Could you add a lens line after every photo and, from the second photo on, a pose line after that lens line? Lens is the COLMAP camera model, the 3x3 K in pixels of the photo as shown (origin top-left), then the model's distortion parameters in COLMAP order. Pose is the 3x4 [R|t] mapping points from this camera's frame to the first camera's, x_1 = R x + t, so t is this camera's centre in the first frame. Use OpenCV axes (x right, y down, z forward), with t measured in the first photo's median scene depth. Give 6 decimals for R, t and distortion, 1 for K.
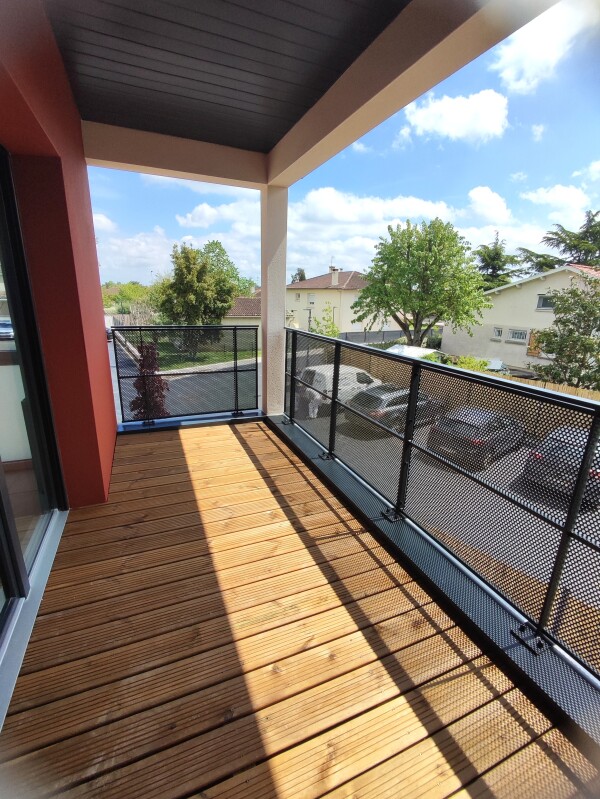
lens RADIAL K [[368.2, 0, 302.5], [0, 368.2, 399.4], [0, 0, 1]] dist [0.000038, -0.000179]
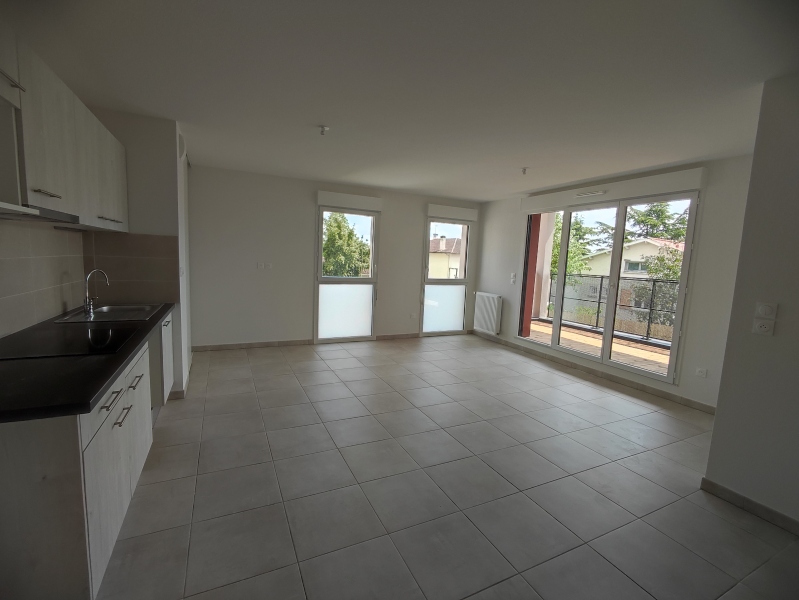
lens RADIAL K [[368.2, 0, 396.5], [0, 368.2, 297.8], [0, 0, 1]] dist [0.000038, -0.000179]
pose [[0.999007, 0.009776, 0.043477, -0.107606], [-0.002384, 0.985968, -0.166915, 0.030370], [-0.044499, 0.166645, 0.985012, -0.101094]]
